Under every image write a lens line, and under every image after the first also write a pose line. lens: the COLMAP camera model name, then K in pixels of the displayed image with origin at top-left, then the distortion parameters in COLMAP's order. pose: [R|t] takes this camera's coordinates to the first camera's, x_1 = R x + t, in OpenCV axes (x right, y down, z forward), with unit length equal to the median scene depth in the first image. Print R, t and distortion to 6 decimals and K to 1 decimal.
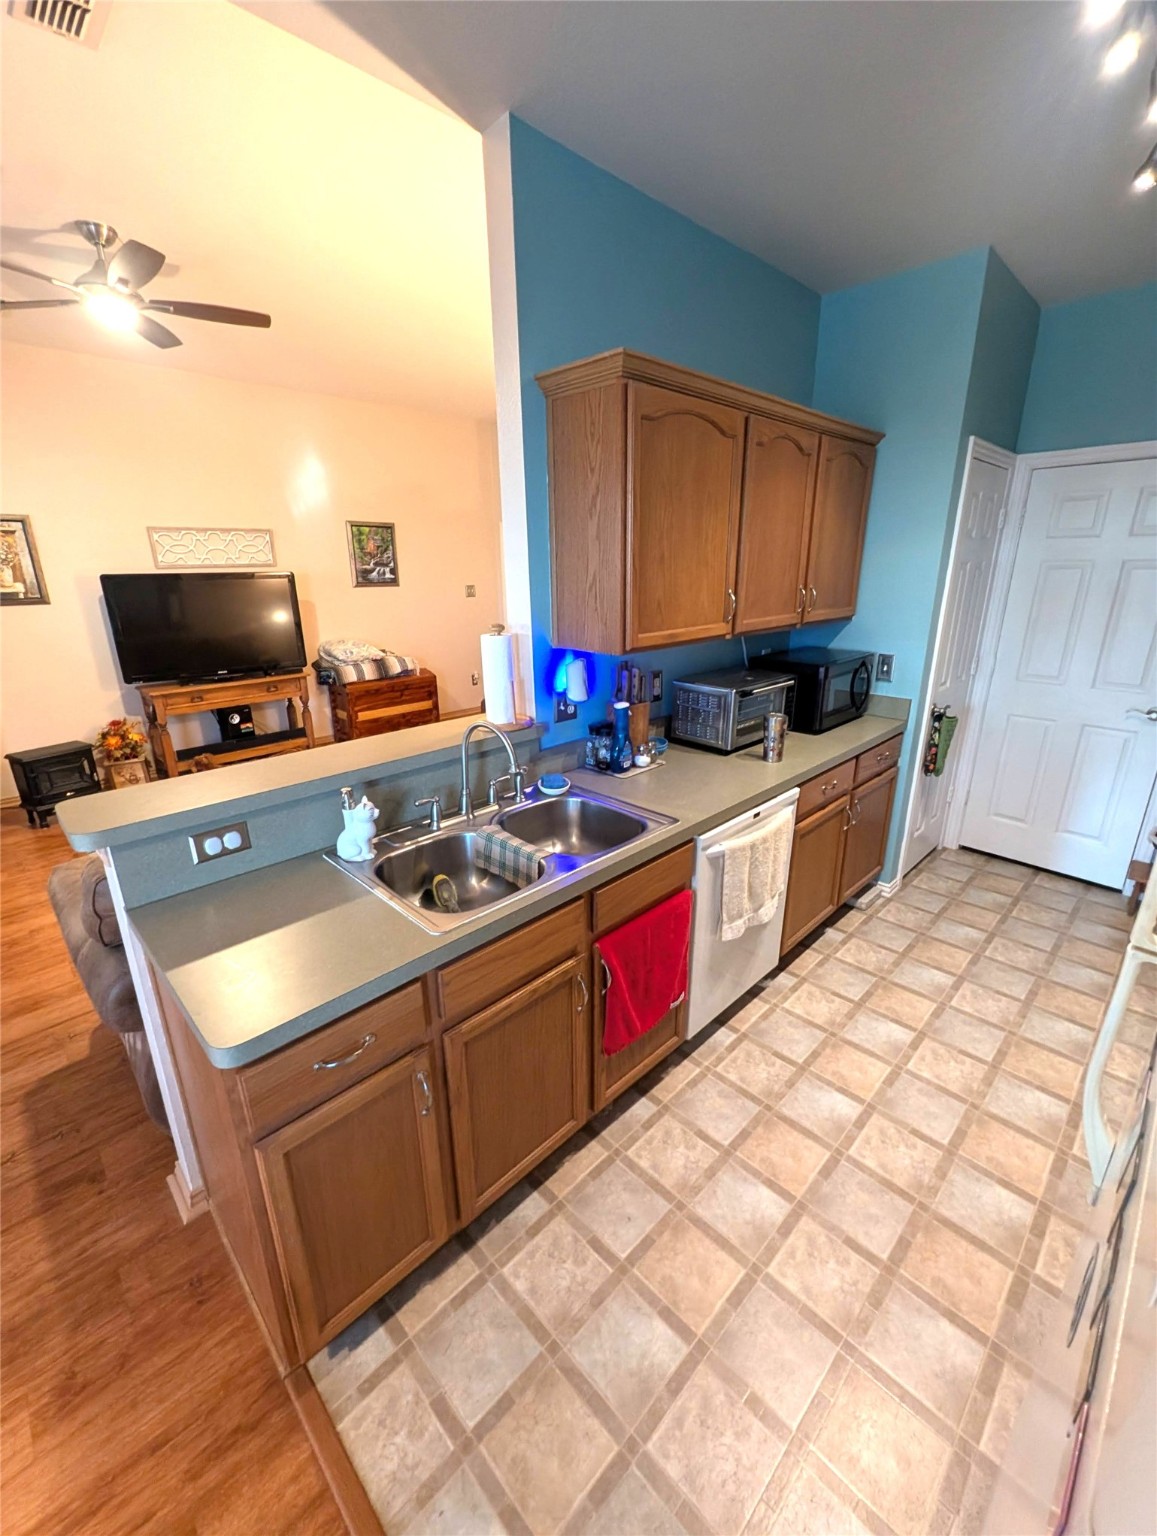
lens RADIAL K [[613.3, 0, 578.5], [0, 613.3, 768.0], [0, 0, 1]] dist [0.008083, -0.000104]
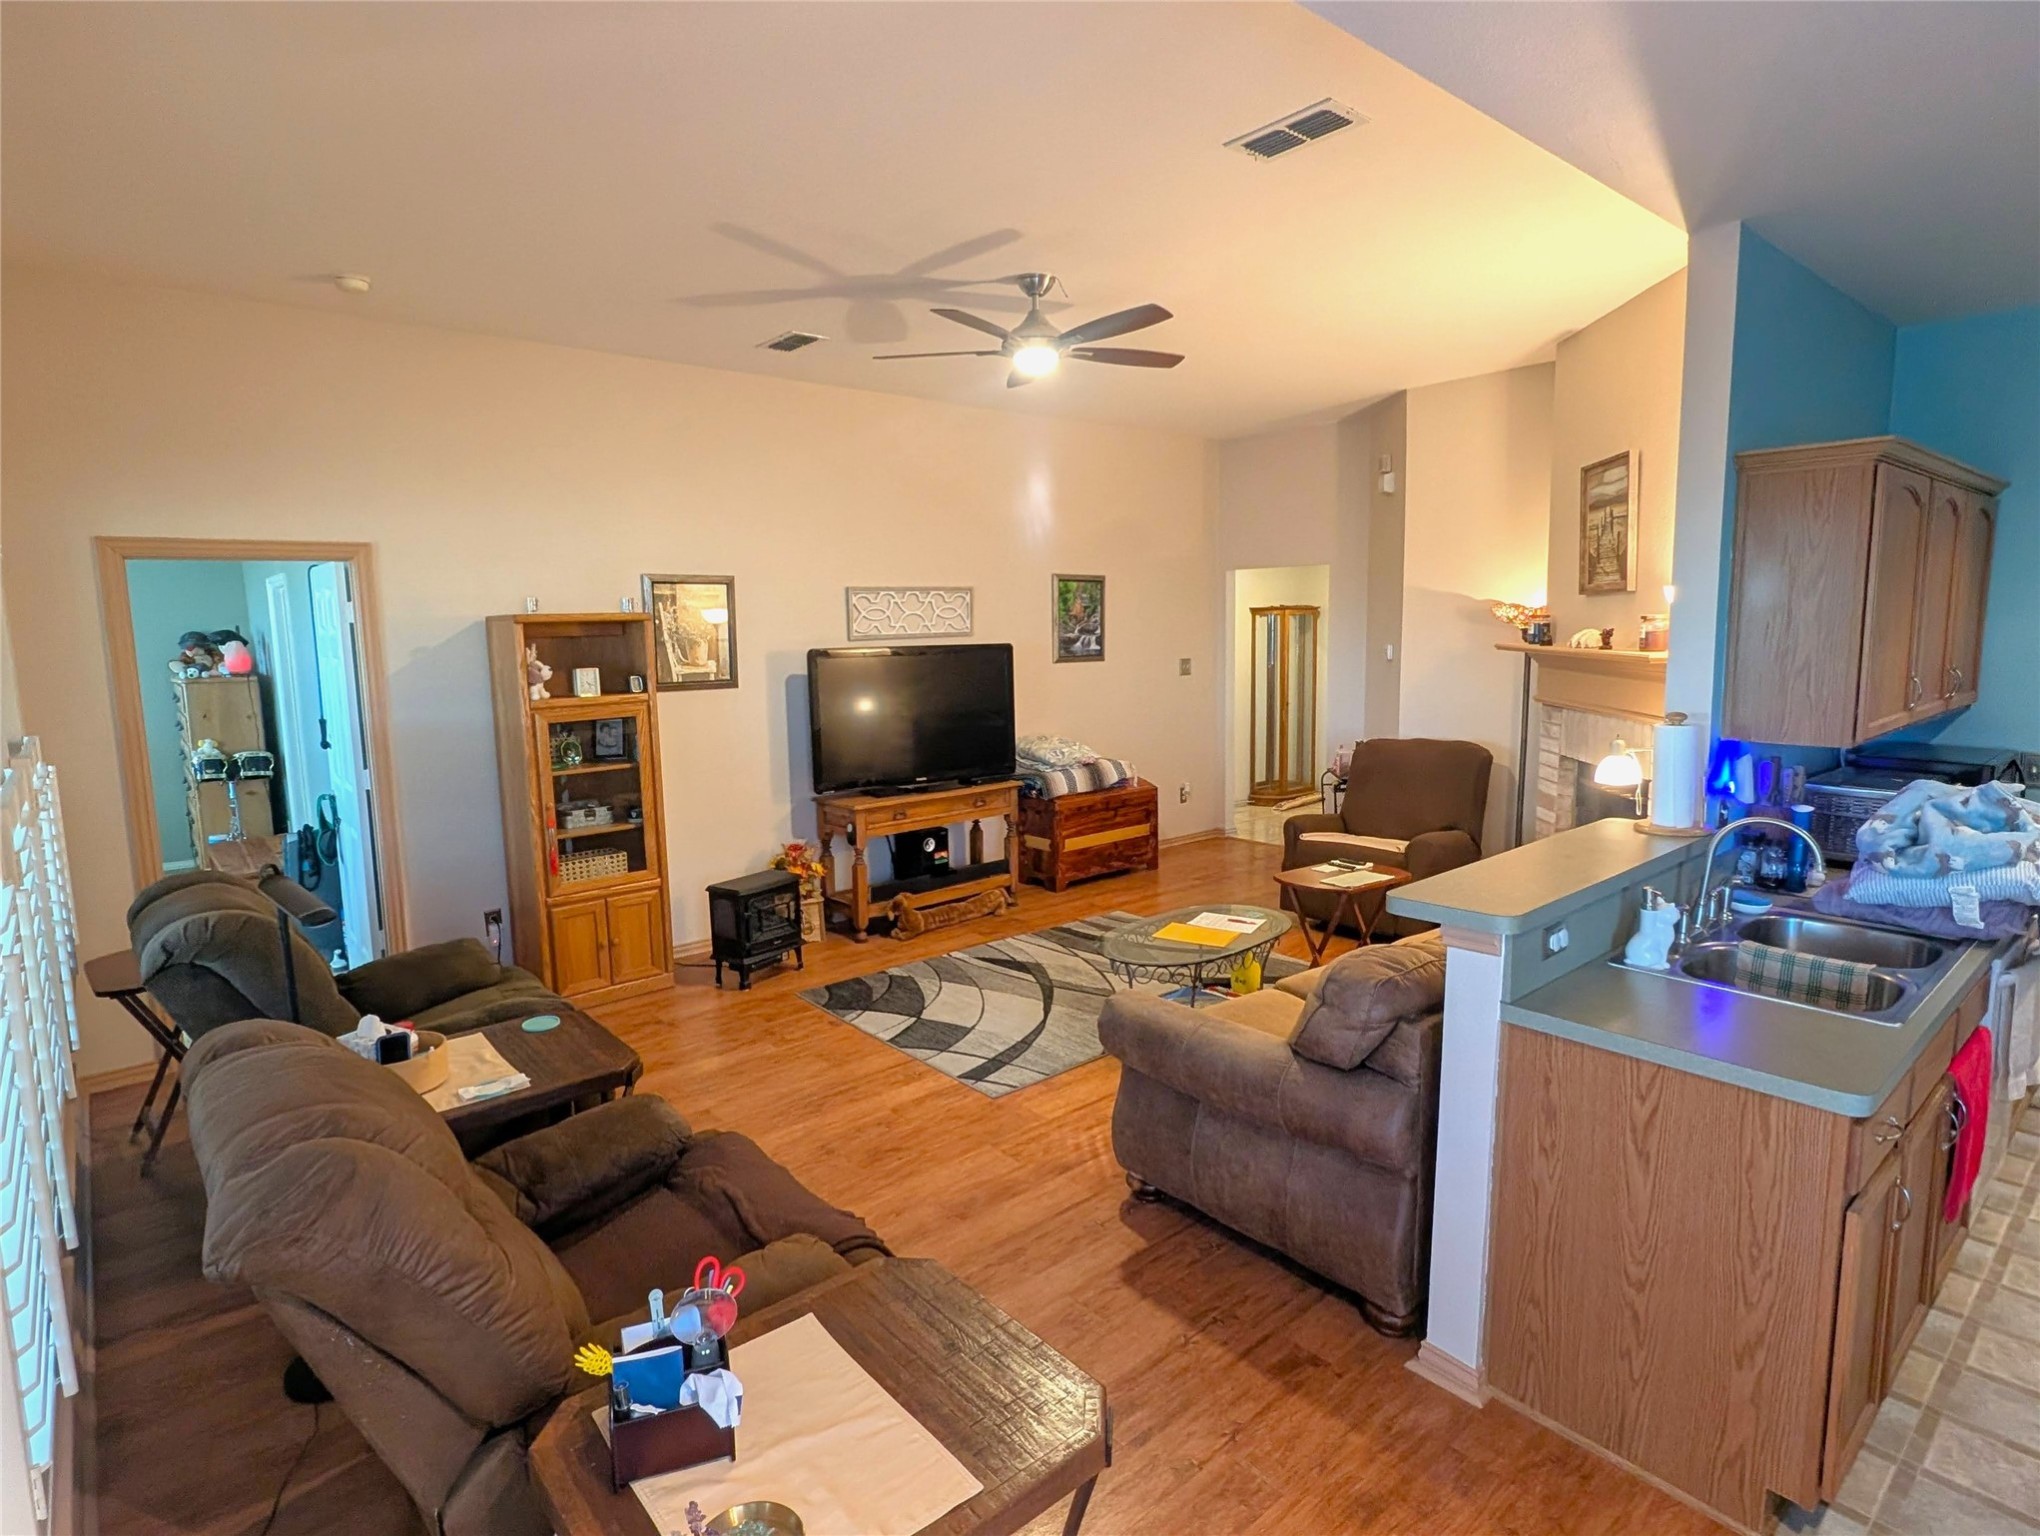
lens RADIAL K [[1057.8, 0, 1020.0], [0, 1057.8, 768.0], [0, 0, 1]] dist [0.004065, 0.001387]
pose [[0.998796, 0.003833, -0.048916, -0.360180], [-0.012557, 0.983715, -0.179297, 0.044752], [0.047432, 0.179695, 0.982578, -0.181378]]
